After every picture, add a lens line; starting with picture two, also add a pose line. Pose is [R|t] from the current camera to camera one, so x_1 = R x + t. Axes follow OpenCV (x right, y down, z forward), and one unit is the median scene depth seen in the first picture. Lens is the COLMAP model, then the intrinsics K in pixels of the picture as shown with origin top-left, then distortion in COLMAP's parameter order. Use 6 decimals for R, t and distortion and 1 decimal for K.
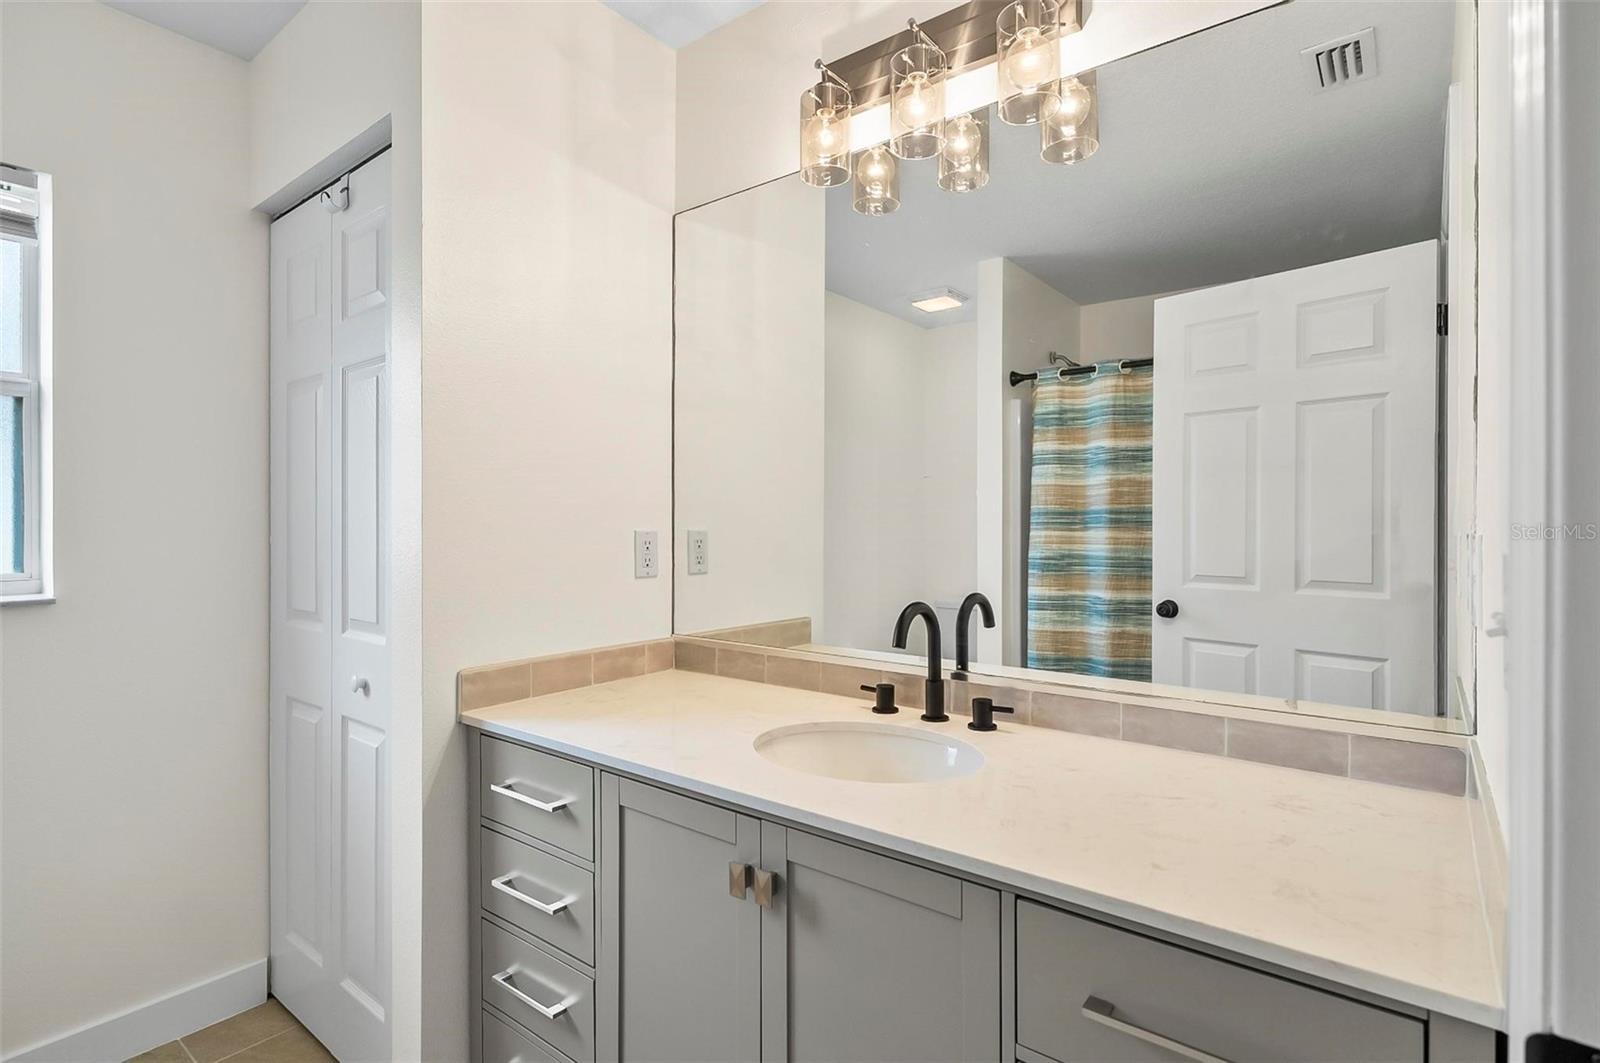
lens RADIAL K [[792.0, 0, 796.0], [0, 792.0, 518.7], [0, 0, 1]] dist [-0.000773, 0.000016]
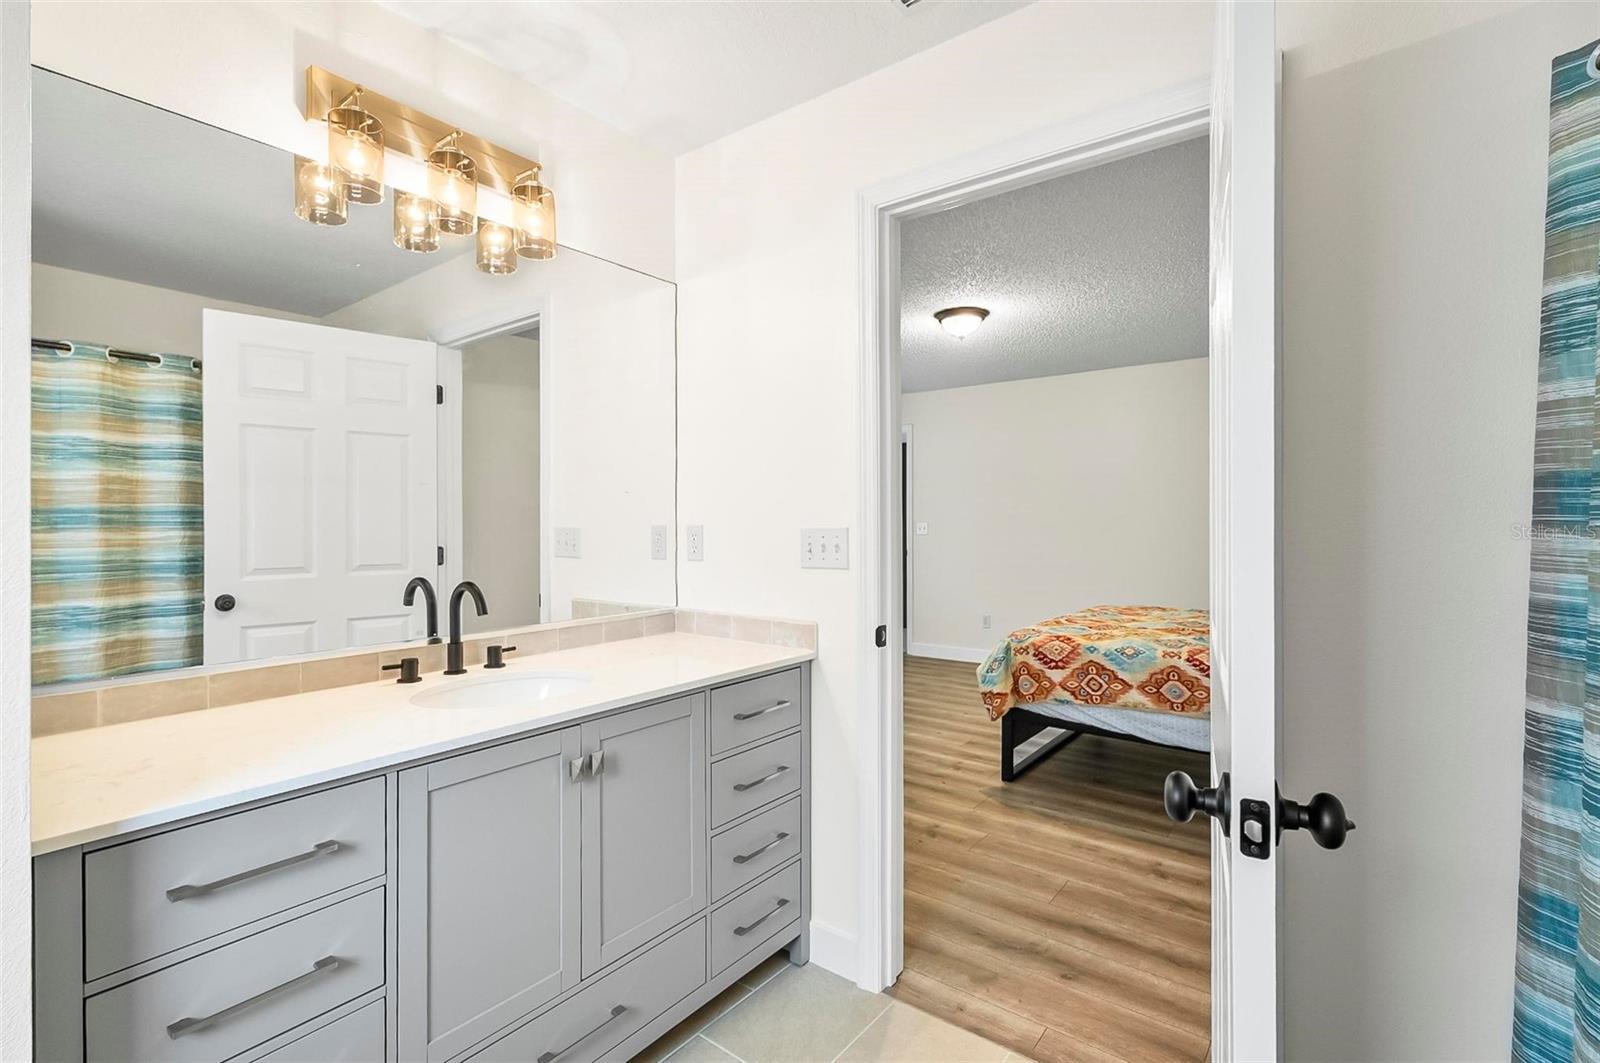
lens RADIAL K [[739.8, 0, 798.2], [0, 739.8, 531.3], [0, 0, 1]] dist [0.005707, -0.000032]
pose [[-0.009295, -0.013046, 0.999872, -0.512296], [-0.000961, 0.999915, 0.013037, 0.002870], [-0.999956, -0.000840, -0.009307, 0.224128]]
